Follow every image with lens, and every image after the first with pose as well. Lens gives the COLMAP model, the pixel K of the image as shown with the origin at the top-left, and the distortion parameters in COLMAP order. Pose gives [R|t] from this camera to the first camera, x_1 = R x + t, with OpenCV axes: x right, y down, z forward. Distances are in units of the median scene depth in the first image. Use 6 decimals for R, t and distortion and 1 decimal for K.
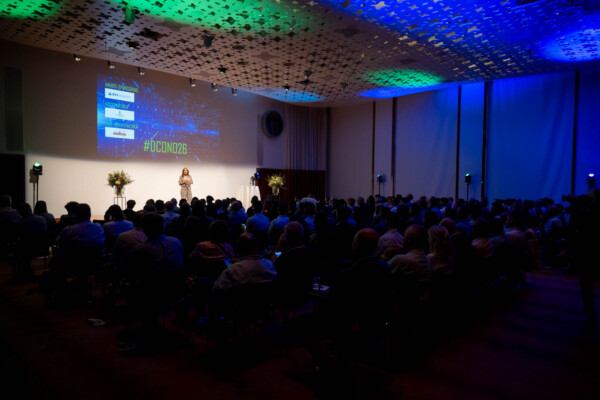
lens RADIAL K [[418.2, 0, 300.0], [0, 418.2, 200.0], [0, 0, 1]] dist [0.000850, 0.003373]
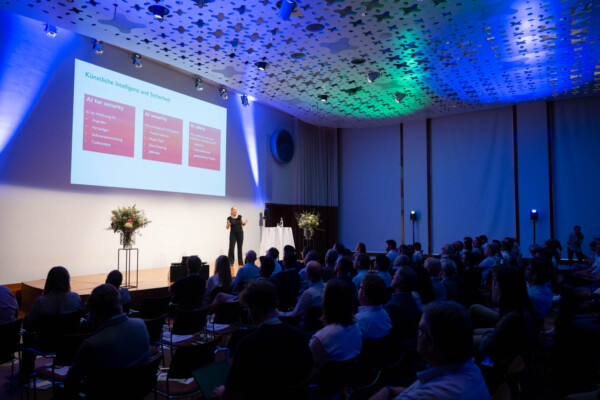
lens RADIAL K [[453.5, 0, 300.0], [0, 453.5, 200.0], [0, 0, 1]] dist [0.002845, -0.002128]
pose [[0.984038, 0.001171, 0.177957, -0.223572], [0.014234, 0.996257, -0.085263, -0.013008], [-0.177390, 0.086435, 0.980338, 0.215914]]
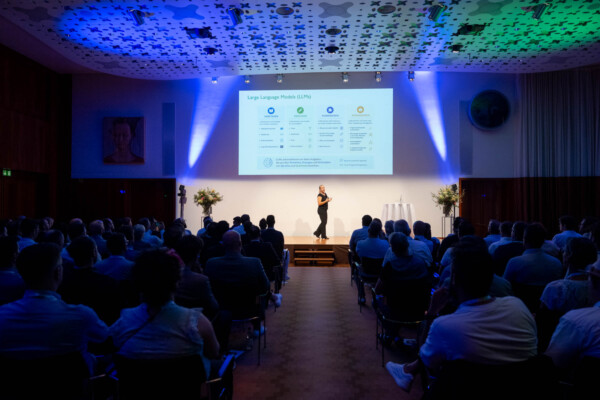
lens RADIAL K [[421.2, 0, 295.9], [0, 421.2, 250.5], [0, 0, 1]] dist [0.008828, -0.000236]
pose [[0.617726, 0.076838, -0.782631, 0.348949], [-0.021865, 0.996508, 0.080579, -0.007295], [0.786090, -0.032663, 0.617249, 0.402382]]
